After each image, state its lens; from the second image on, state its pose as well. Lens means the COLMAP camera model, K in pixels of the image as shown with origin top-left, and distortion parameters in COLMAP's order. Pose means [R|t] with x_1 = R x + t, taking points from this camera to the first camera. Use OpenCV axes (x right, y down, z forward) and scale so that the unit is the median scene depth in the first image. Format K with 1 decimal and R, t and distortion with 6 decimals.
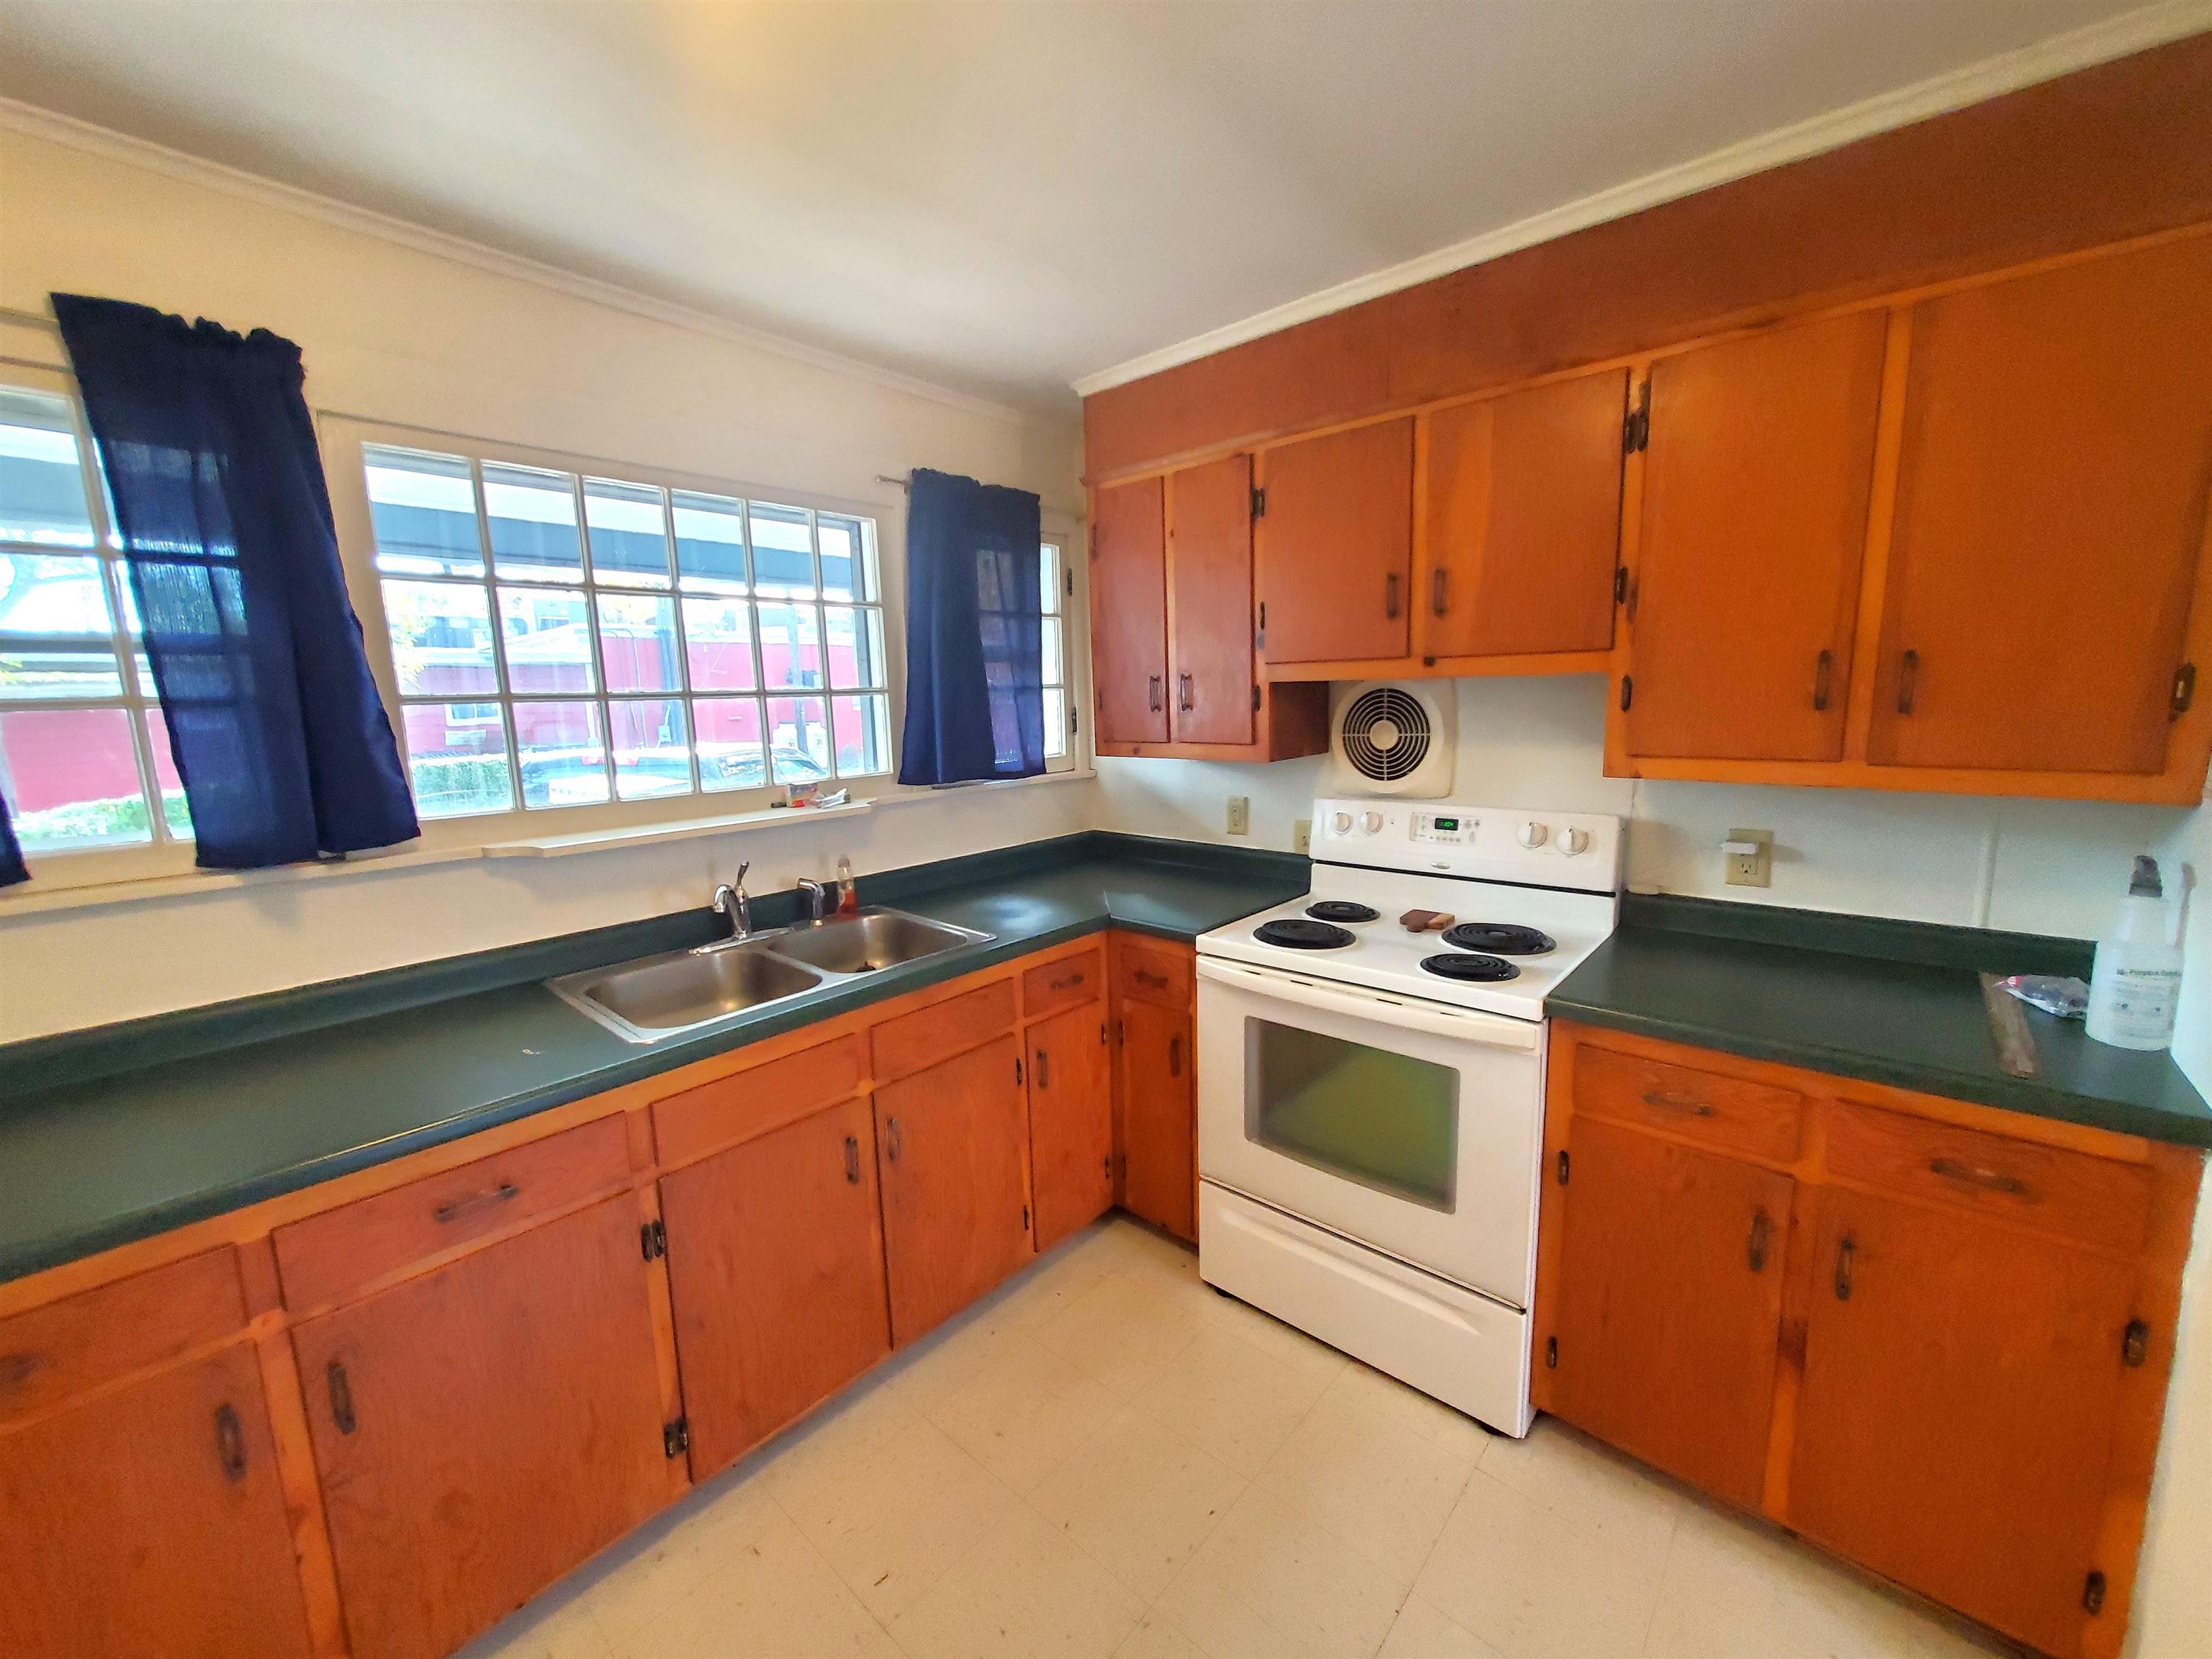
lens RADIAL K [[873.5, 0, 1092.6], [0, 873.5, 825.4], [0, 0, 1]] dist [-0.000981, -0.000457]
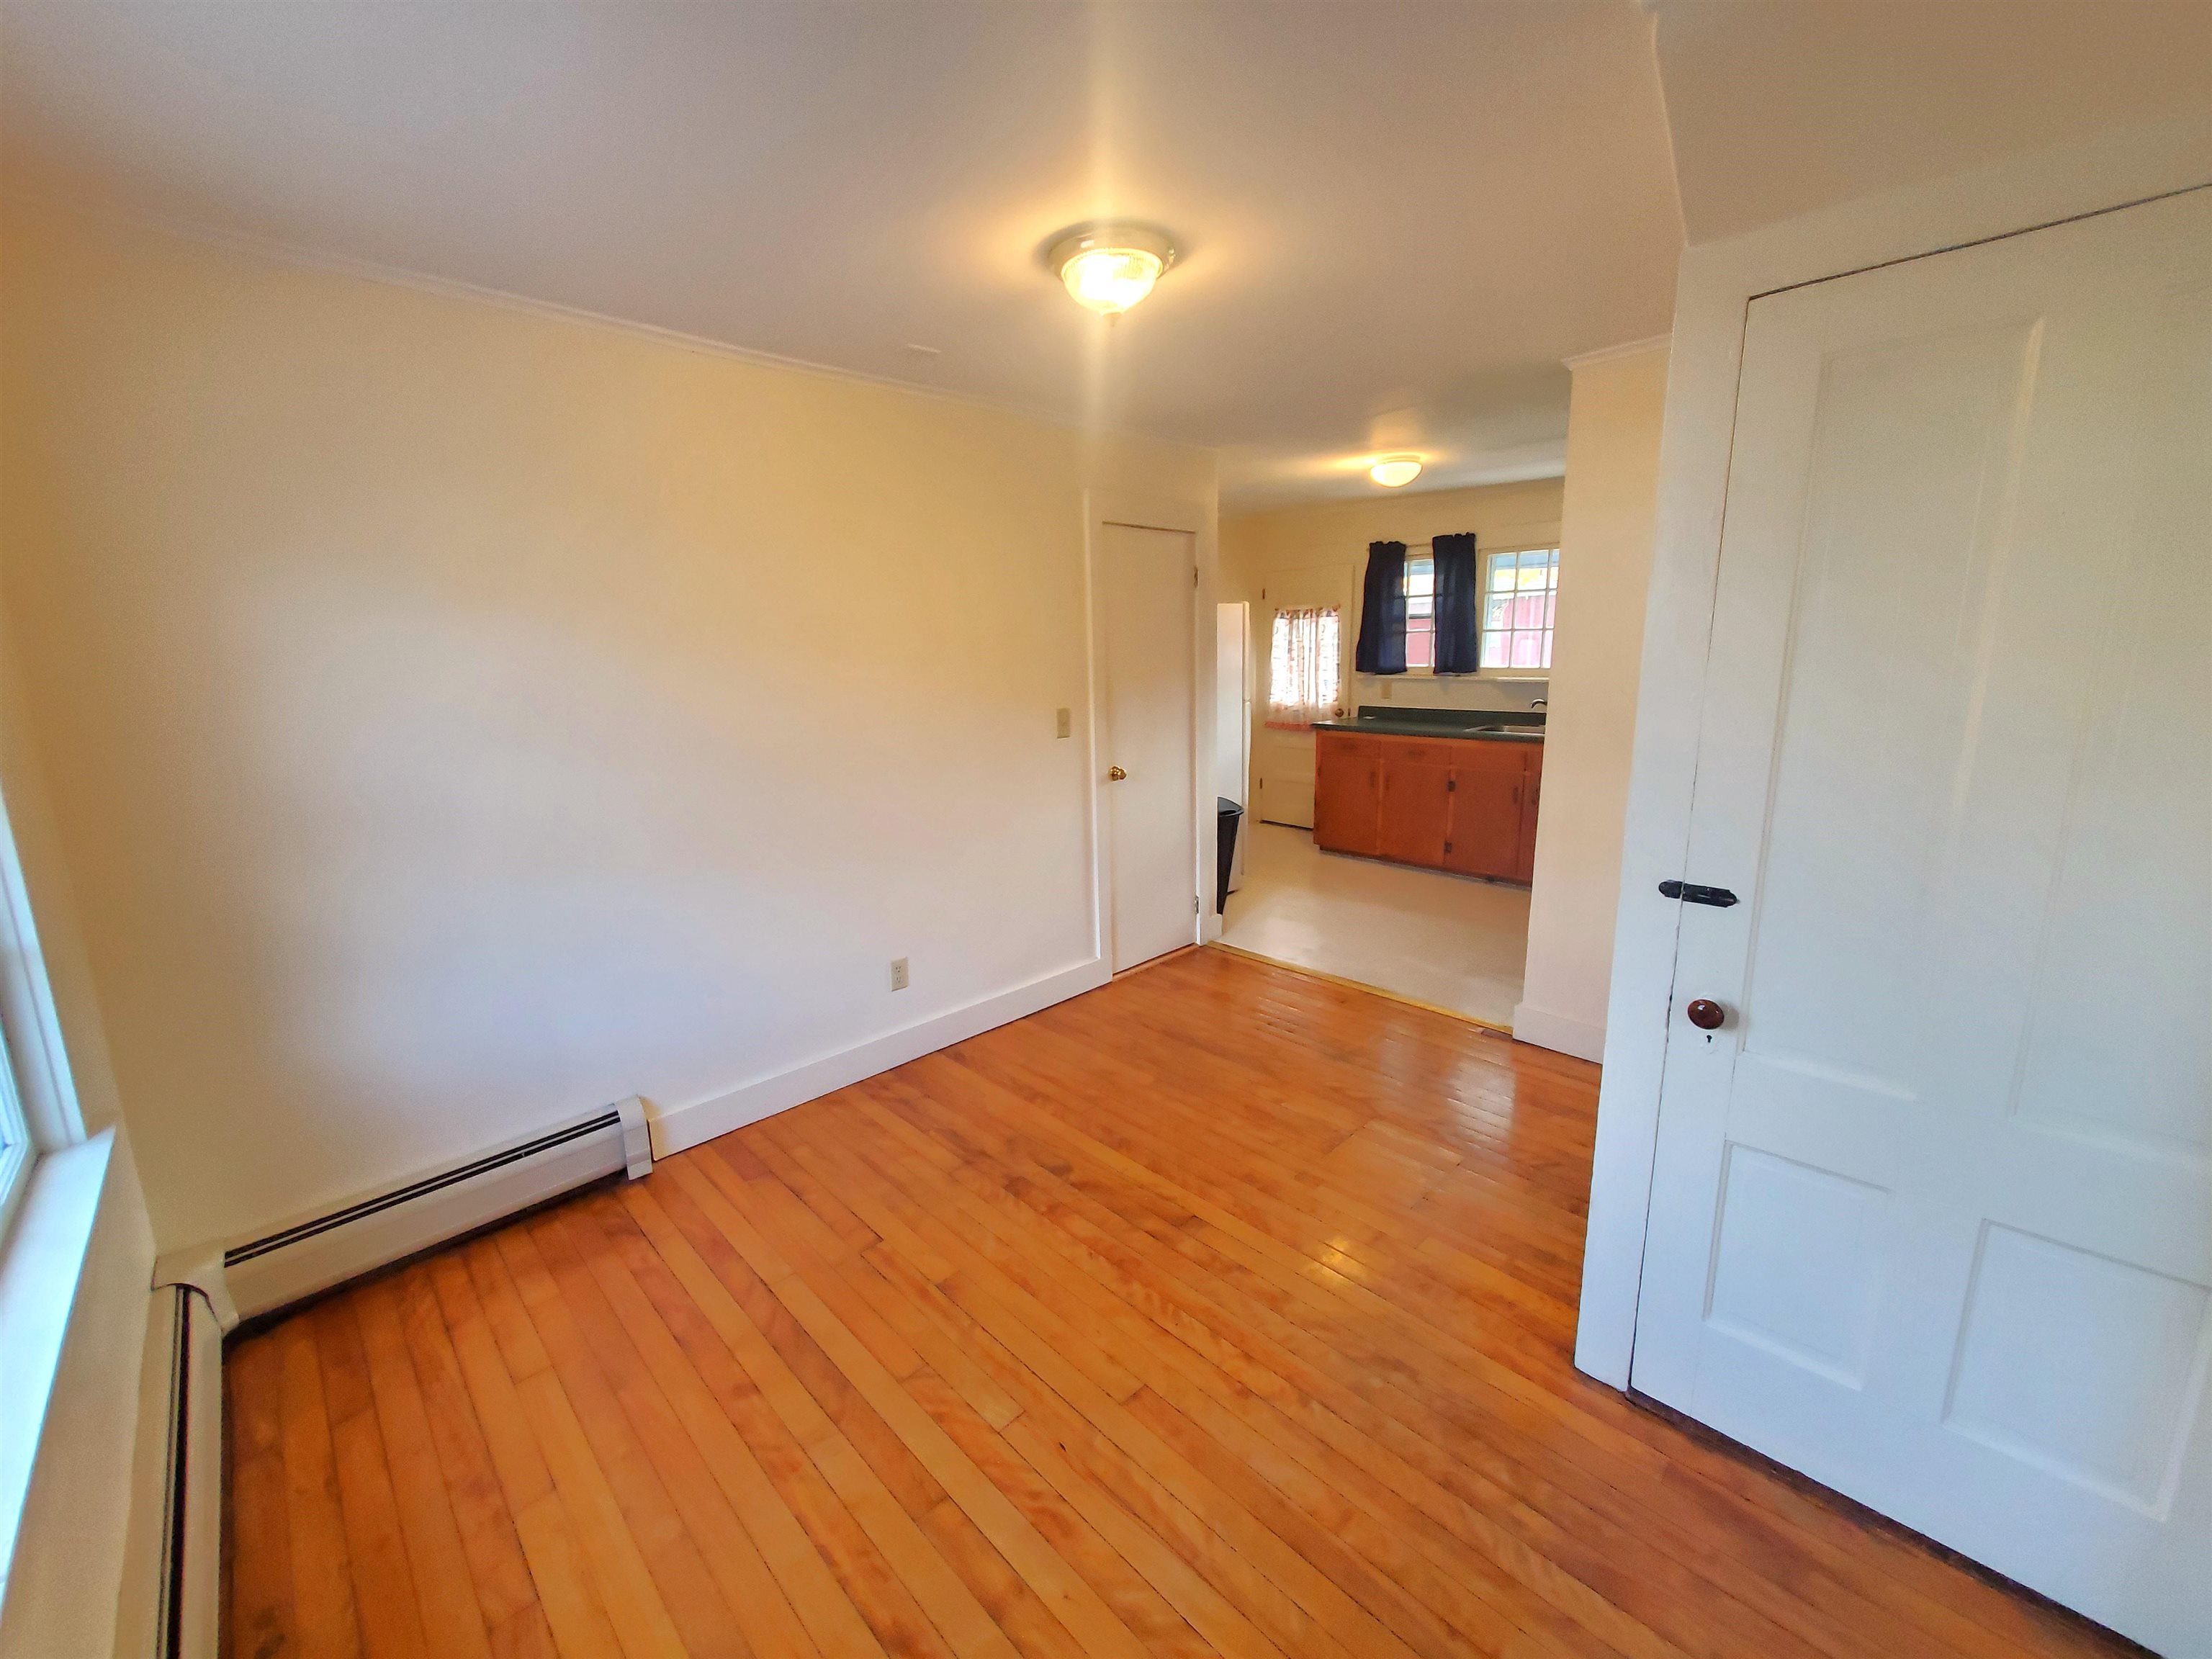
lens RADIAL K [[873.5, 0, 1092.6], [0, 873.5, 825.4], [0, 0, 1]] dist [-0.000981, -0.000457]
pose [[-0.055325, 0.228011, -0.972085, 2.983114], [-0.125642, 0.964248, 0.233323, -0.016592], [0.990532, 0.135043, -0.024699, -0.337226]]
